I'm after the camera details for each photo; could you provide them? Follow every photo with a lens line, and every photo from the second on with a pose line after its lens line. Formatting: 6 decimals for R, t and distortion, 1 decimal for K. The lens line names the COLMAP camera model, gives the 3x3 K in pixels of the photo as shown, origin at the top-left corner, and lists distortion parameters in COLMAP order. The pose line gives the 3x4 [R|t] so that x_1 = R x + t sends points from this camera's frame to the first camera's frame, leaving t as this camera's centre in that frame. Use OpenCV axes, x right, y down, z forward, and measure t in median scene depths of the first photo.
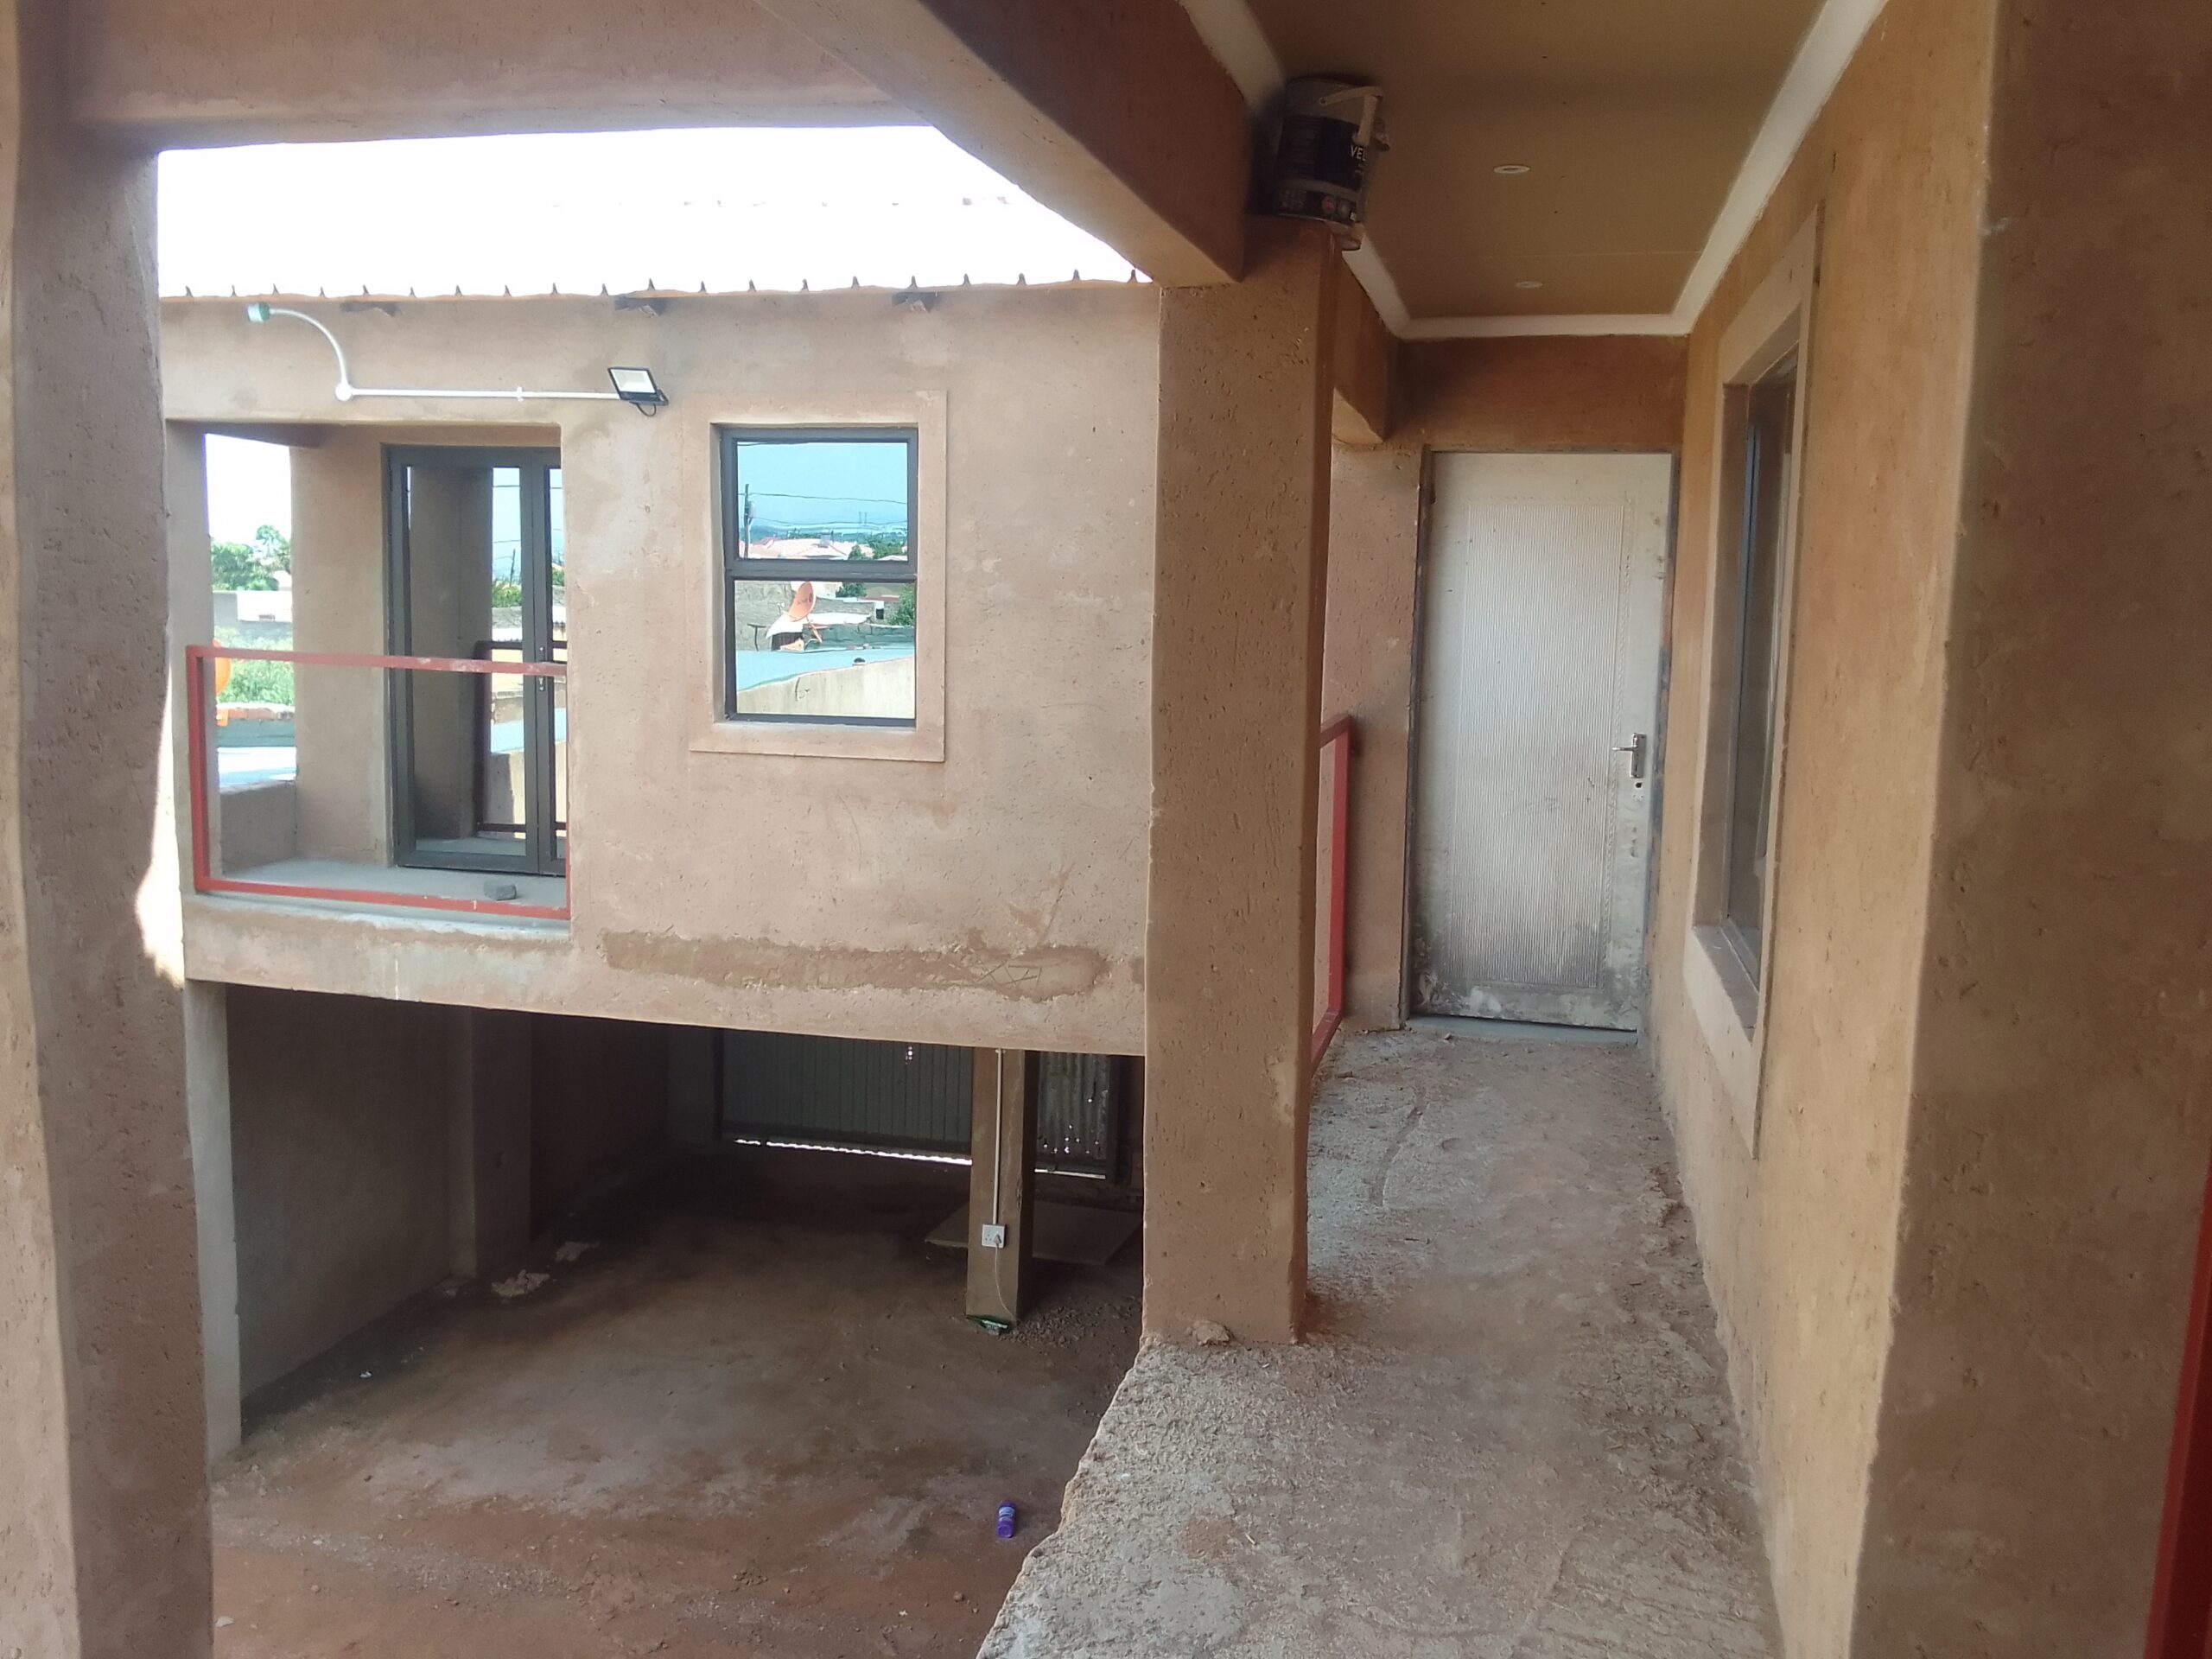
lens RADIAL K [[1830.0, 0, 1095.6], [0, 1830.0, 824.4], [0, 0, 1]] dist [0.035060, -0.041553]
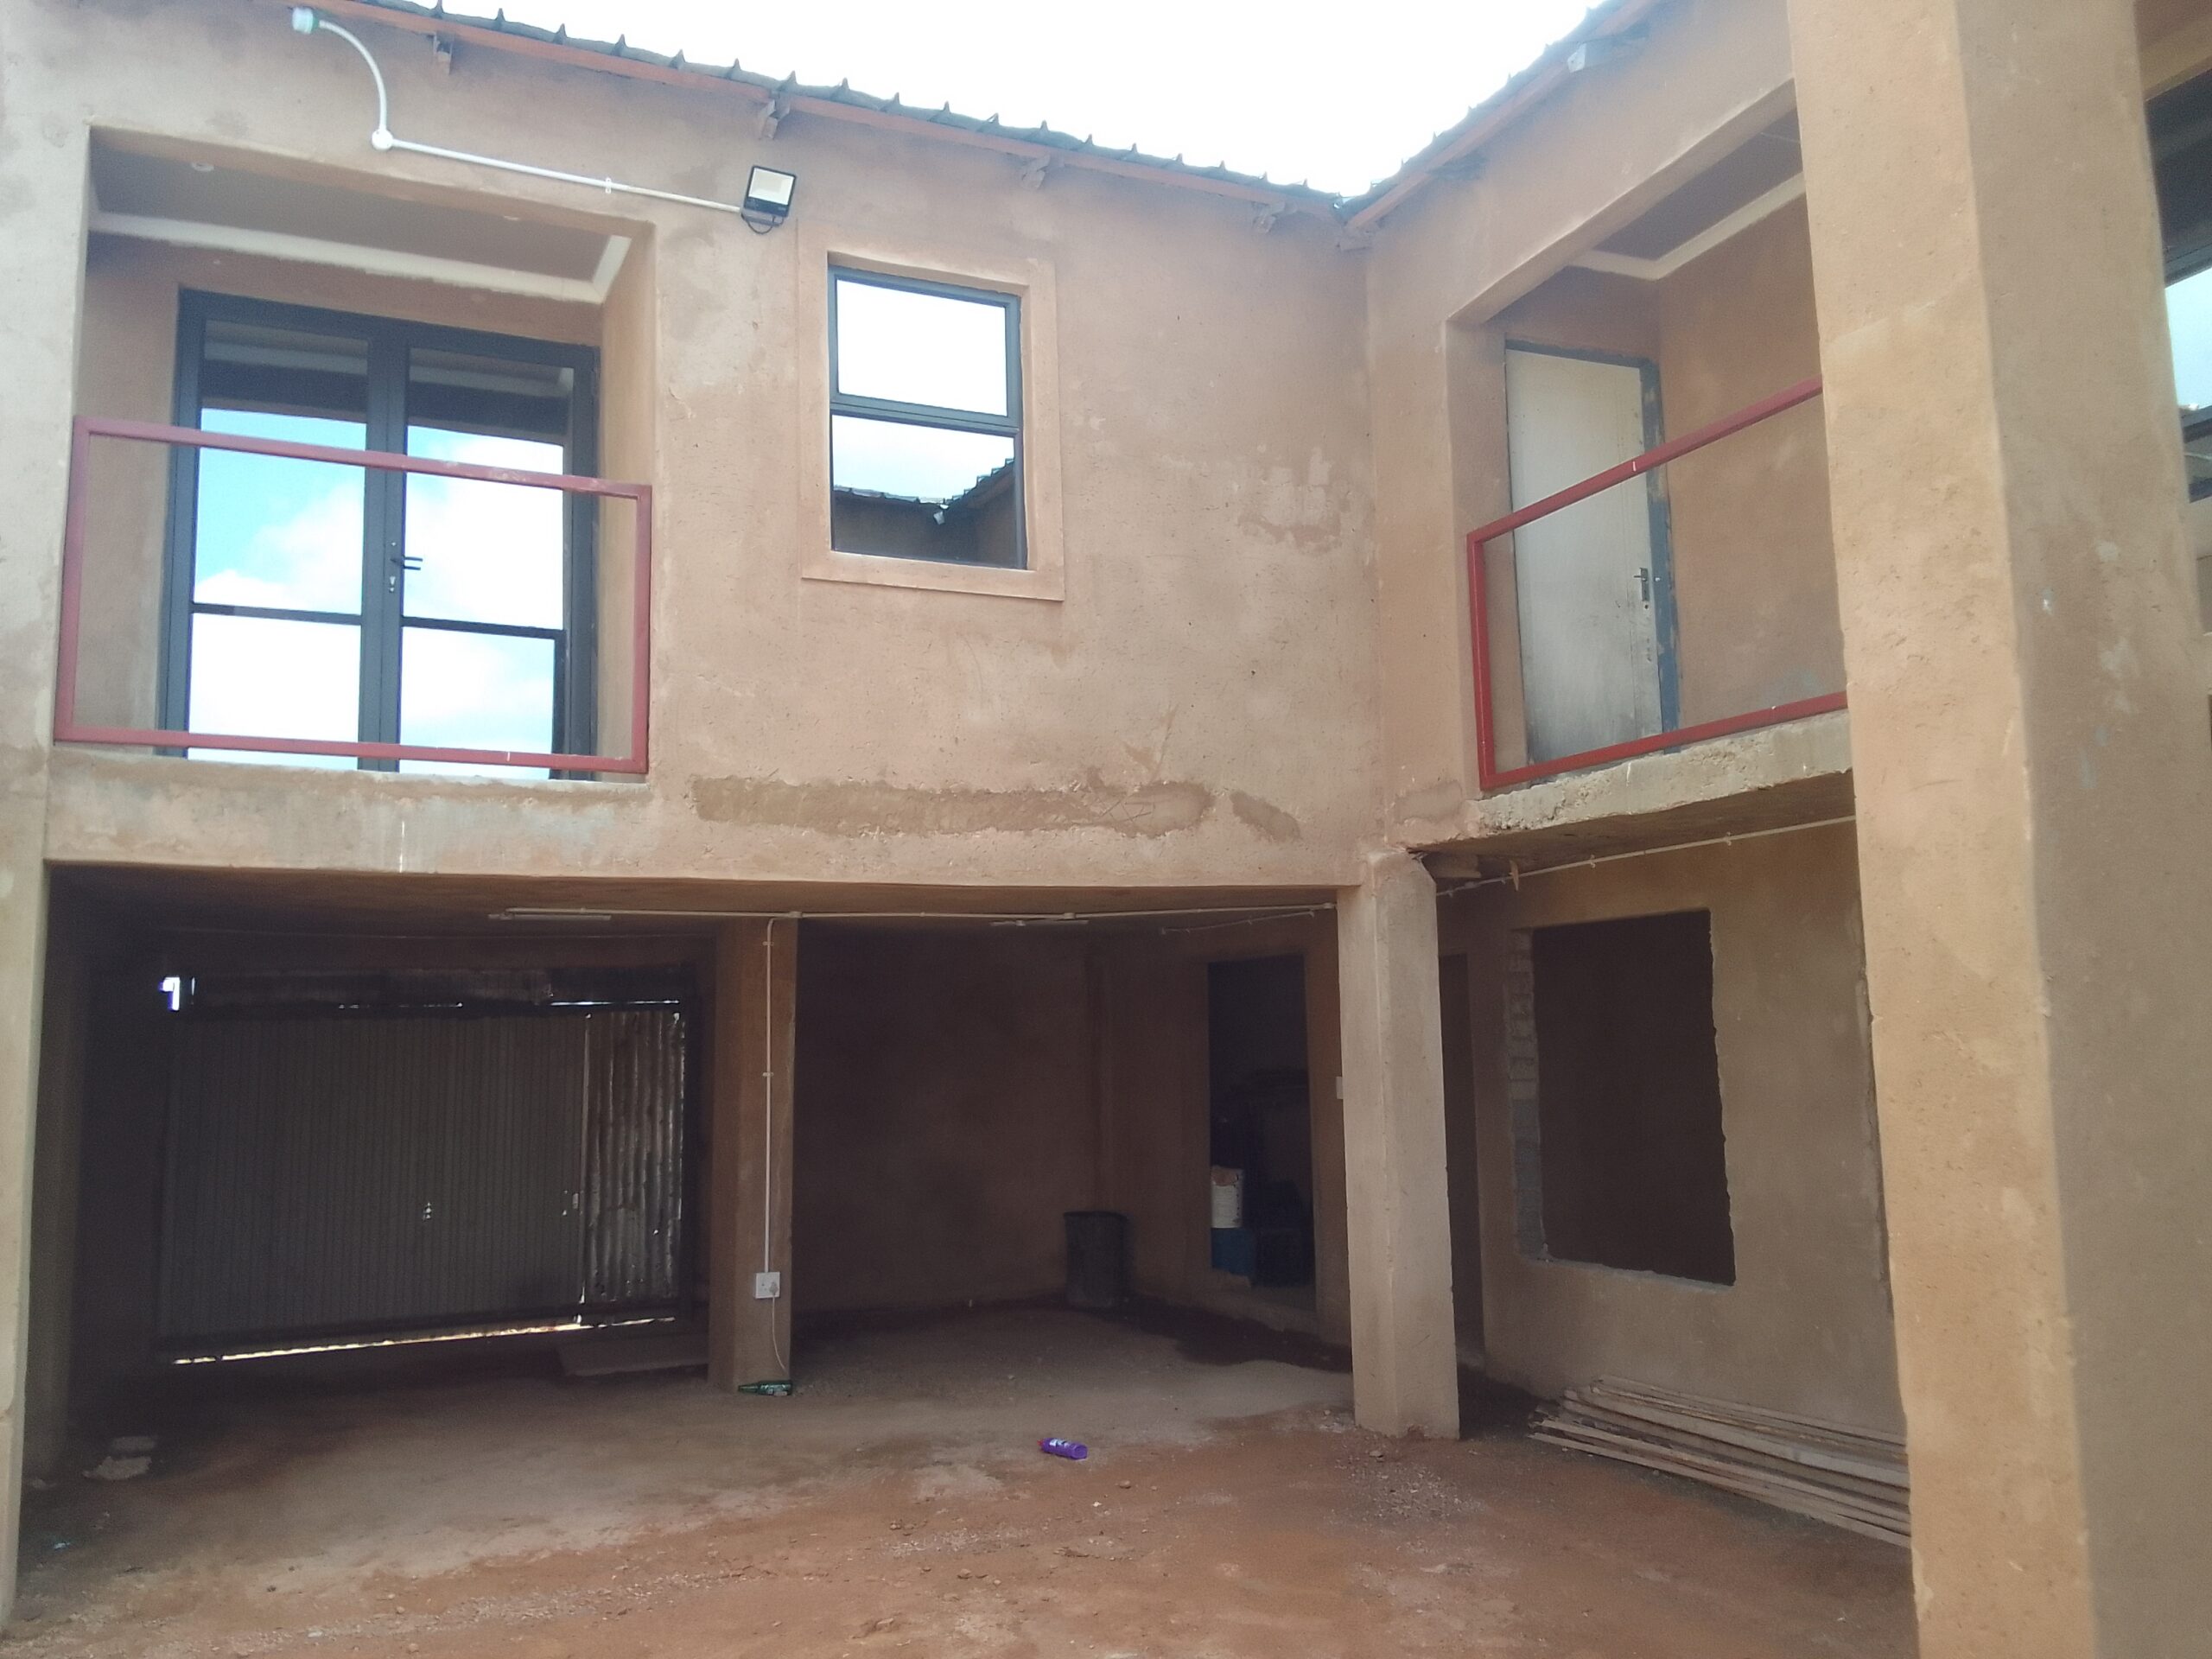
lens RADIAL K [[1830.0, 0, 1097.9], [0, 1830.0, 836.5], [0, 0, 1]] dist [0.035060, -0.041553]
pose [[0.782540, 0.033858, 0.621679, -0.680826], [0.123889, 0.970084, -0.208779, 0.301099], [-0.610150, 0.240398, 0.754934, 0.239603]]
